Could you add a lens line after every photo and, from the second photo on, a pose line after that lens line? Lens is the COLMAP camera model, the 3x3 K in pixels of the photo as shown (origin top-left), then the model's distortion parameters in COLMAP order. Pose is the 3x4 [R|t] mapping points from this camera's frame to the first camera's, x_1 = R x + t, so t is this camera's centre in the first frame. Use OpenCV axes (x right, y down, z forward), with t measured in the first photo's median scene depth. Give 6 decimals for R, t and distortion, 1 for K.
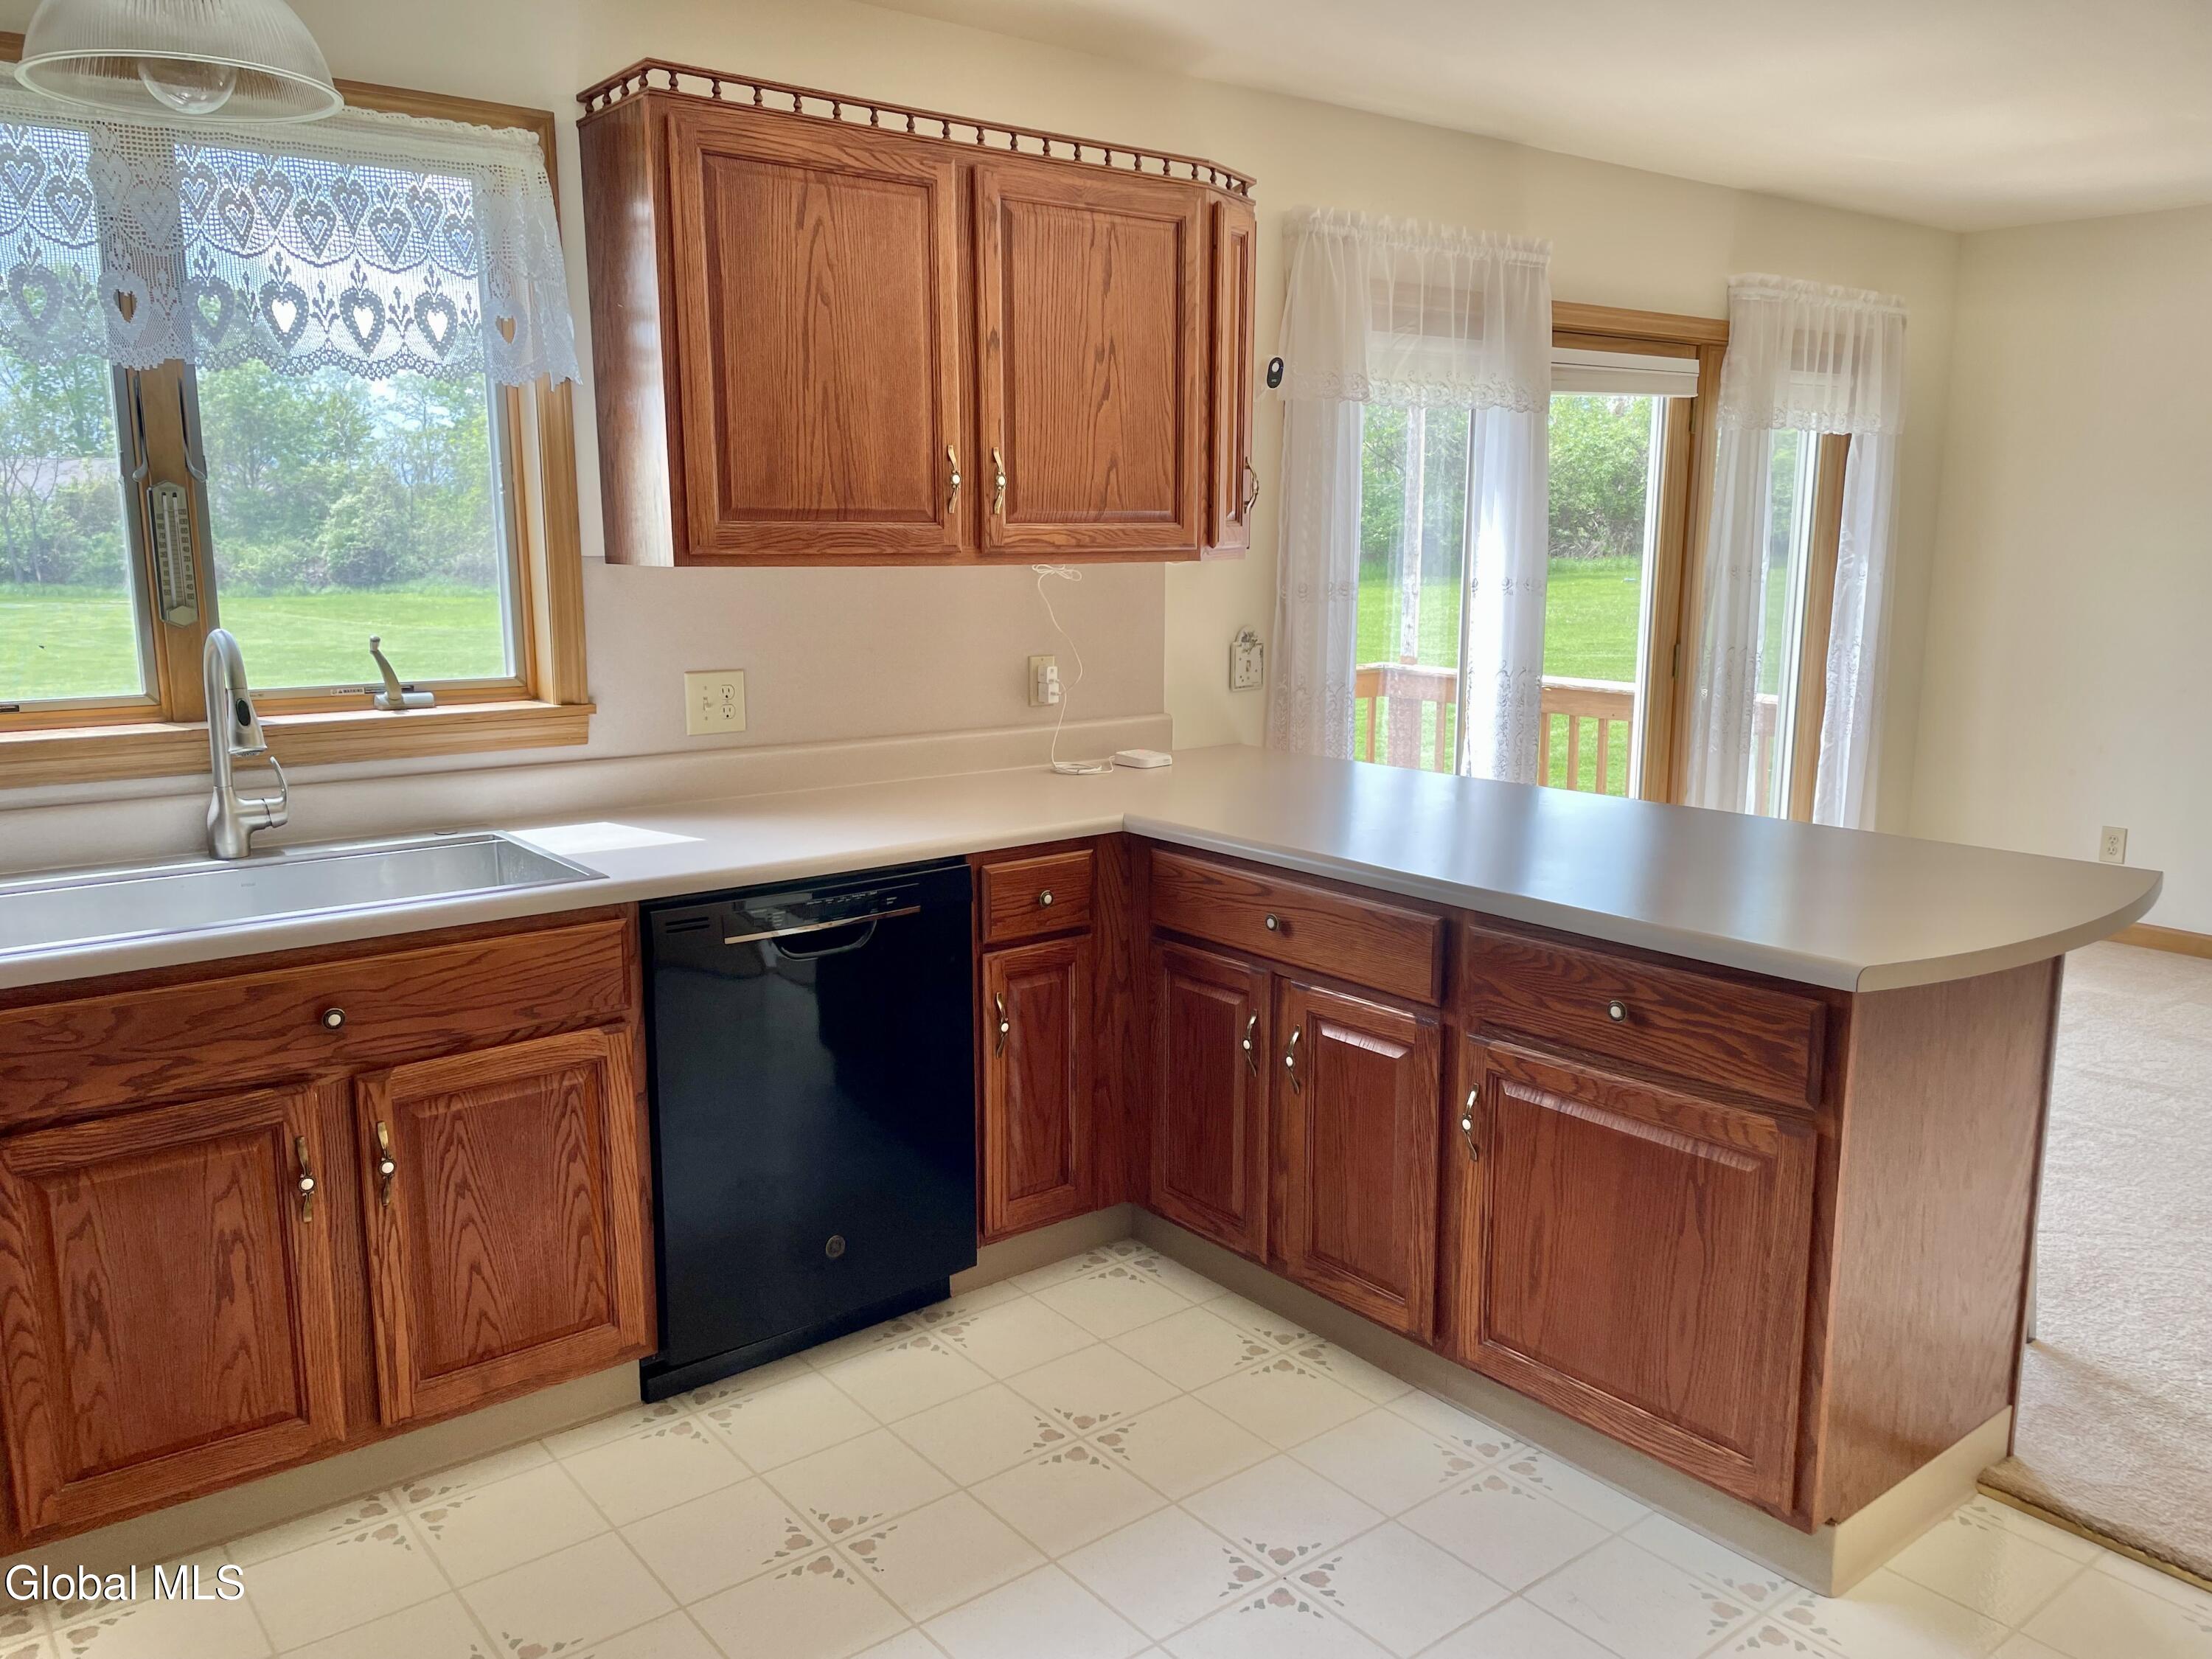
lens RADIAL K [[1678.8, 0, 1097.5], [0, 1678.8, 863.2], [0, 0, 1]] dist [0.090980, -0.138616]
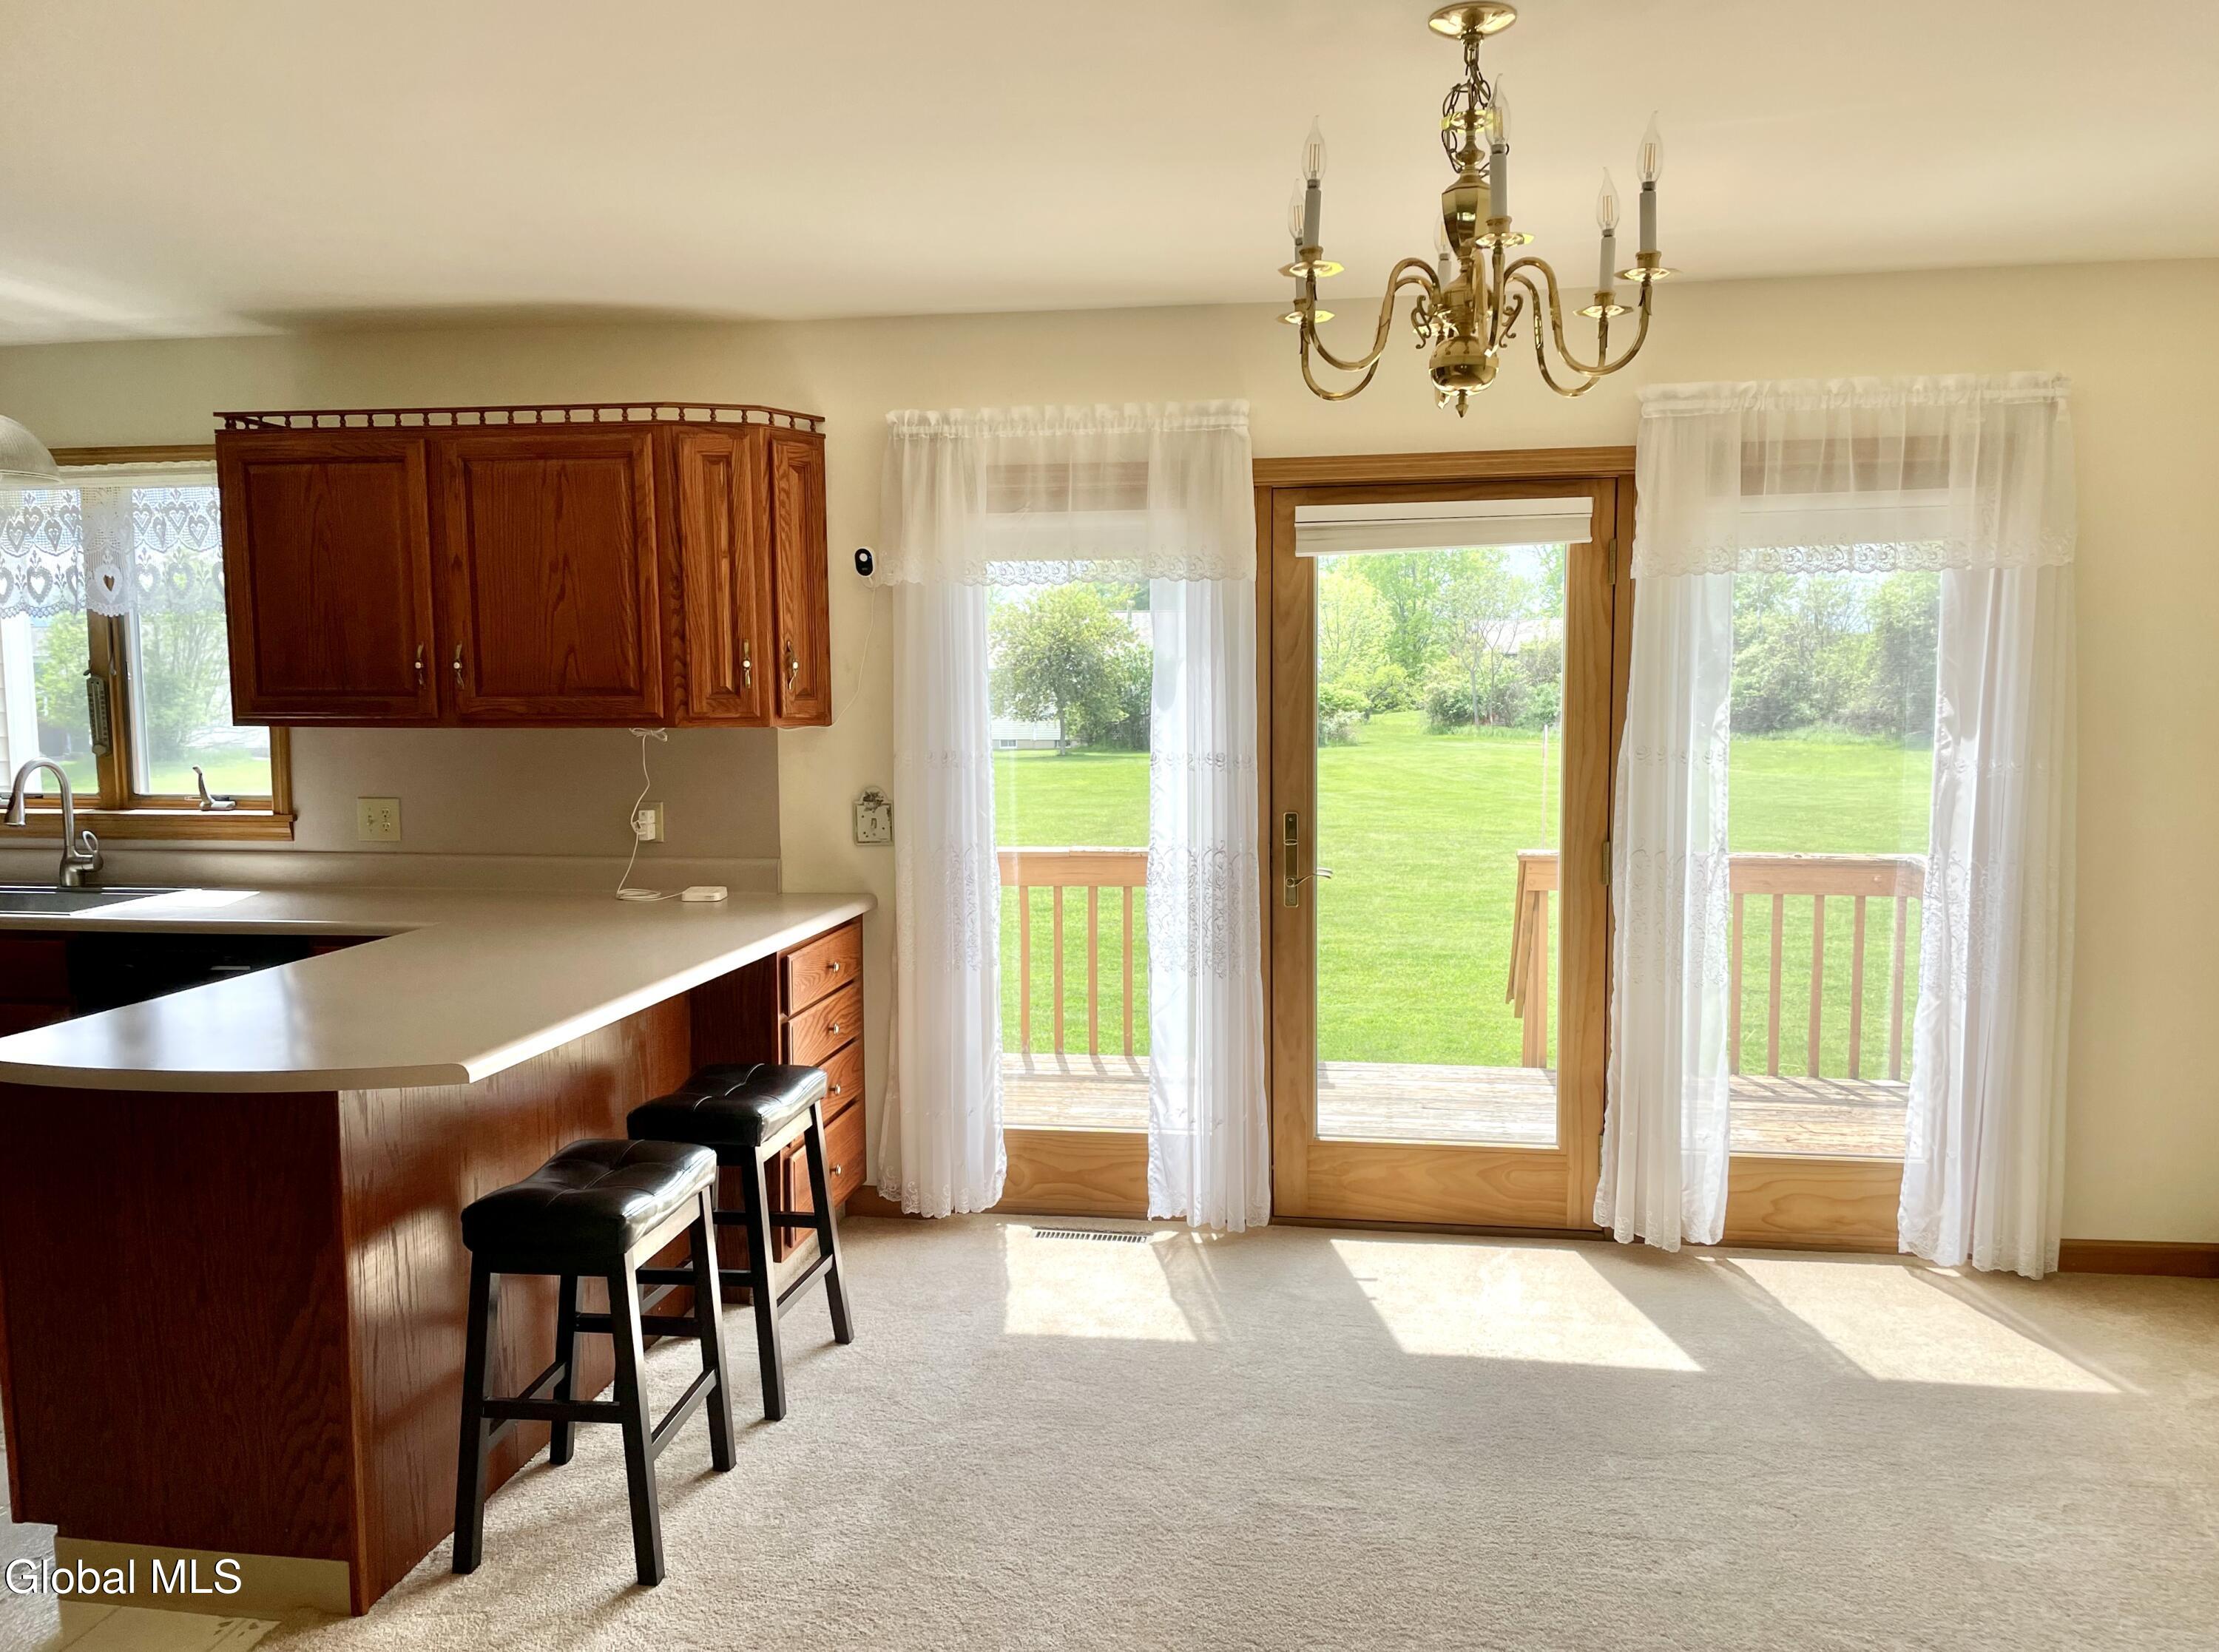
lens RADIAL K [[1690.4, 0, 1107.7], [0, 1690.4, 850.6], [0, 0, 1]] dist [0.077115, -0.003119]
pose [[0.683346, 0.070736, -0.726660, 0.972567], [-0.137471, 0.989959, -0.032909, -0.083258], [0.717036, 0.122383, 0.686209, 0.352916]]
